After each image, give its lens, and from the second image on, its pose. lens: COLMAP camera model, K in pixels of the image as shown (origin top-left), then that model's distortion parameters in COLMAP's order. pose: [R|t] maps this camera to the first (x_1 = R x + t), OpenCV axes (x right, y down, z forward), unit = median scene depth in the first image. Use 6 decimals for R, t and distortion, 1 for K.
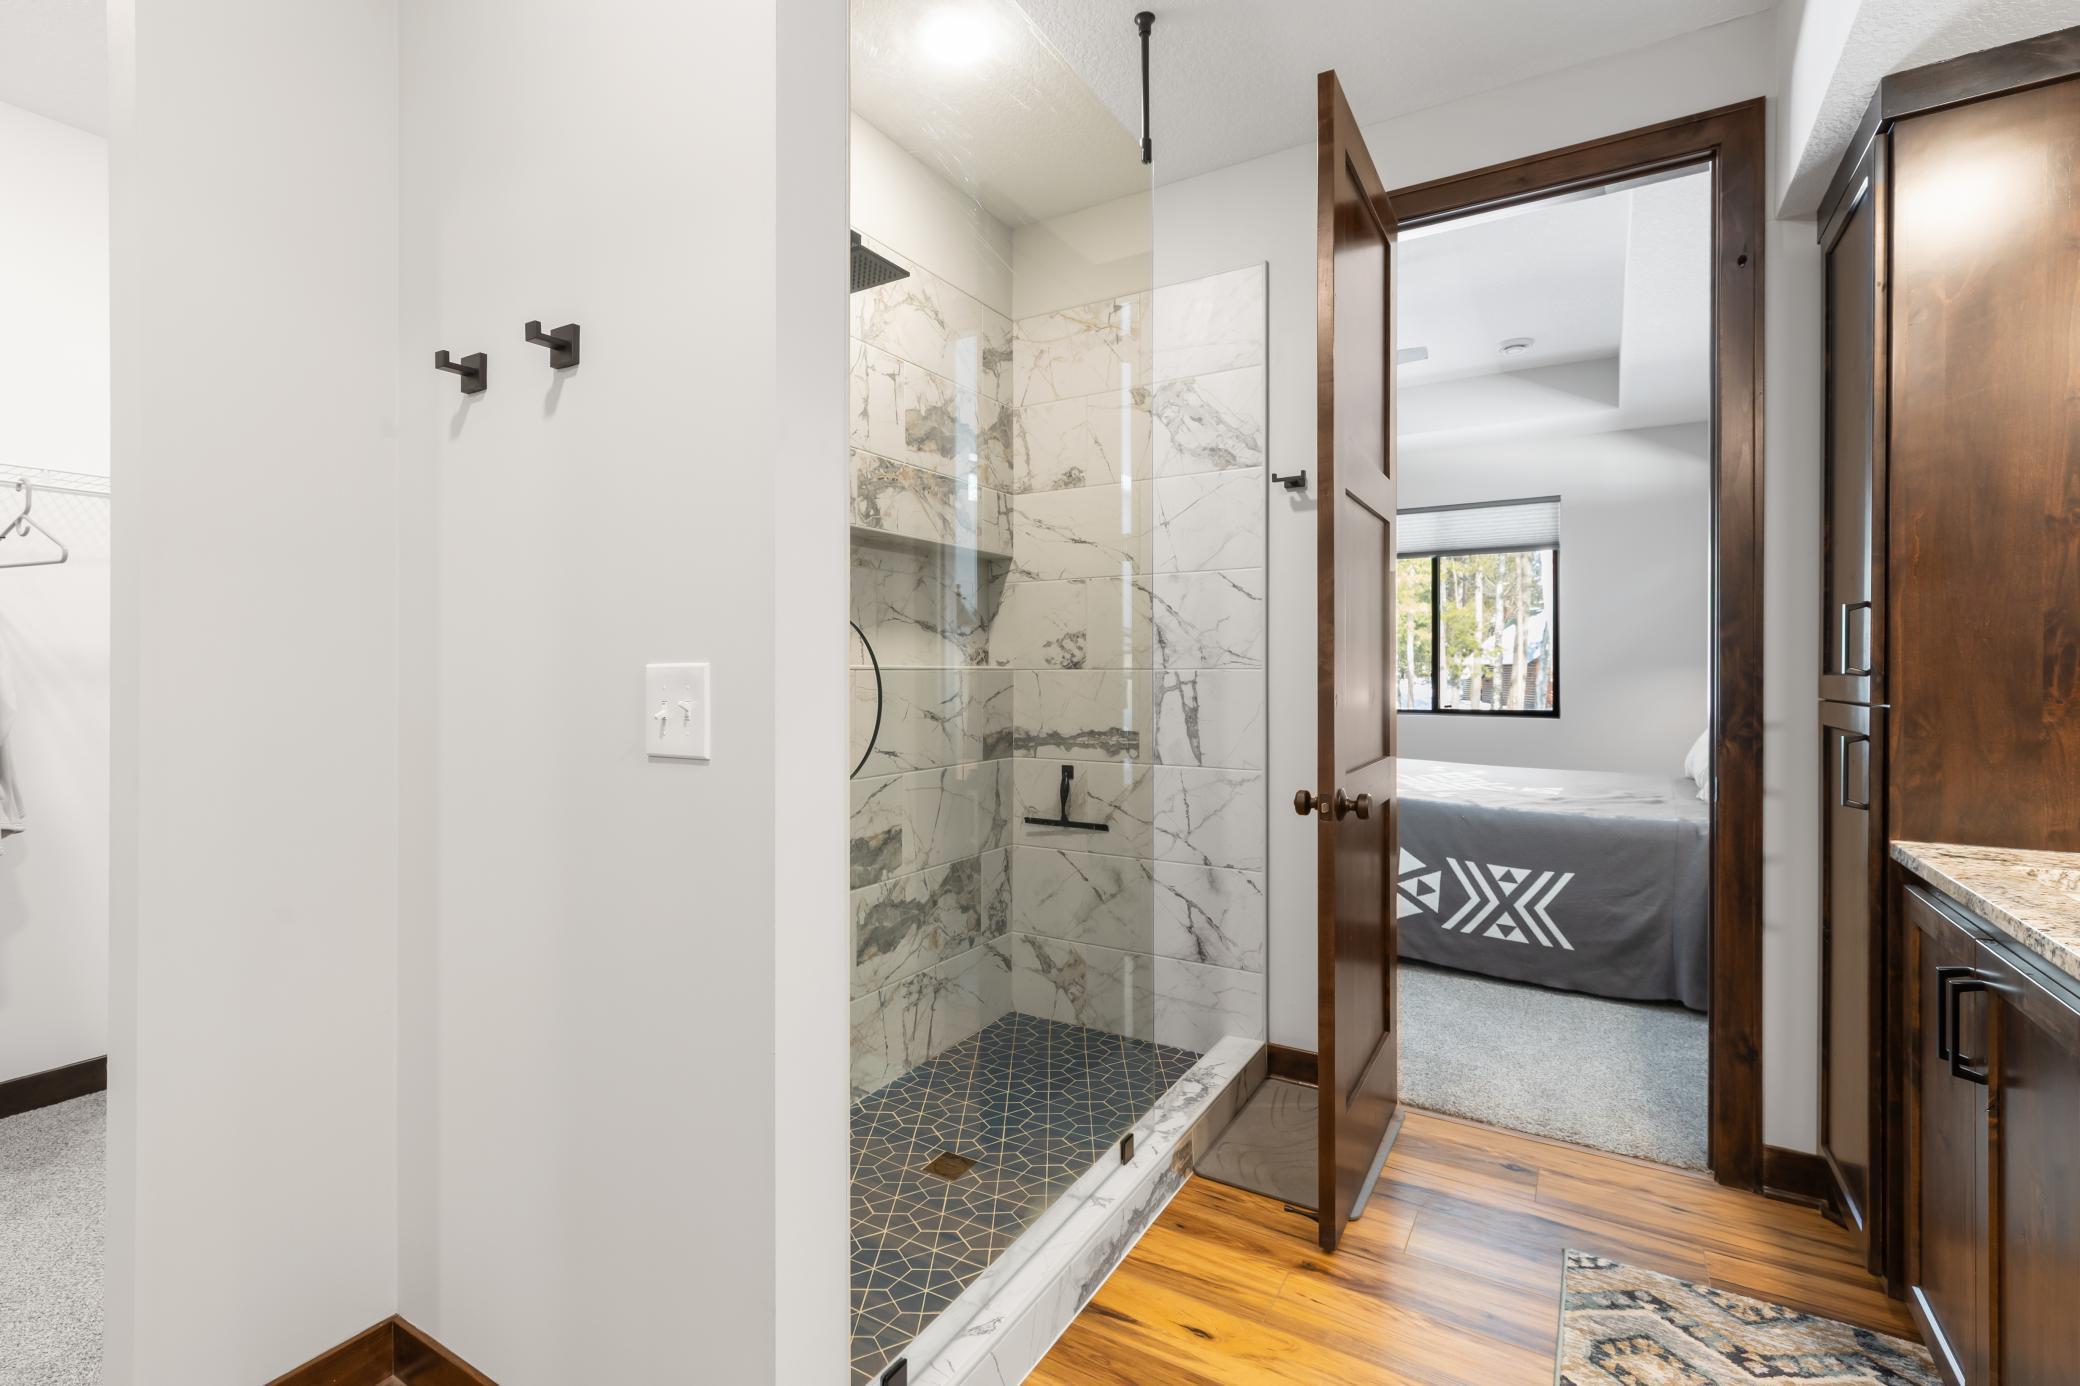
lens RADIAL K [[931.3, 0, 1039.8], [0, 931.3, 675.0], [0, 0, 1]] dist [0.005466, 0.000380]
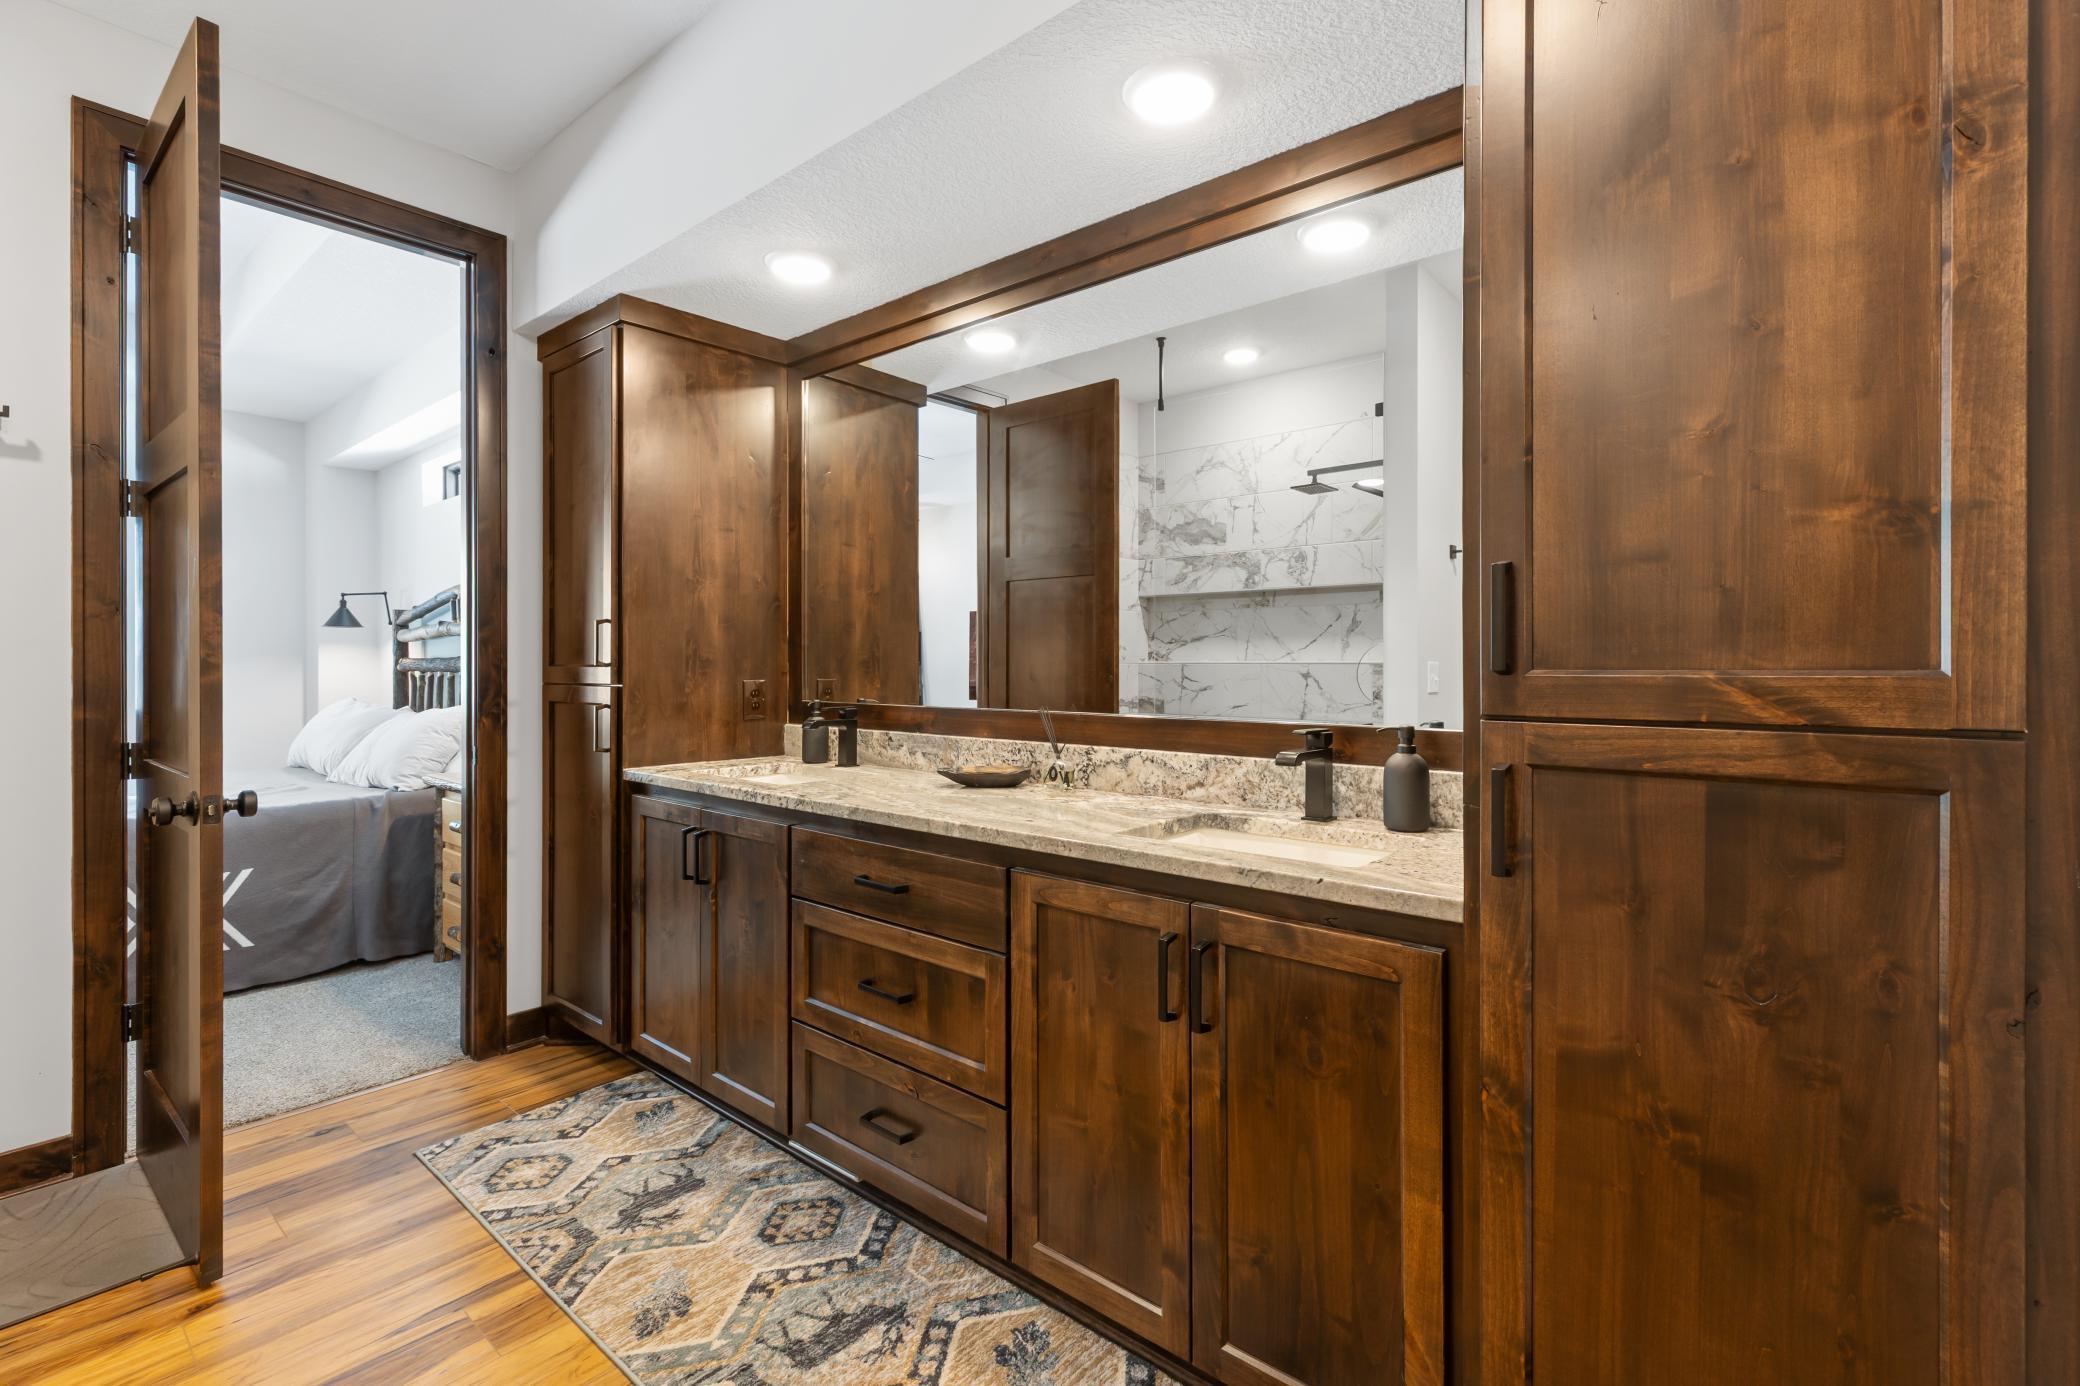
lens RADIAL K [[931.3, 0, 1043.2], [0, 931.3, 673.8], [0, 0, 1]] dist [0.005466, 0.000380]
pose [[0.158510, -0.009939, 0.987307, -0.487178], [0.003189, 0.999949, 0.009554, 0.000017], [-0.987352, 0.001634, 0.158534, 0.029011]]
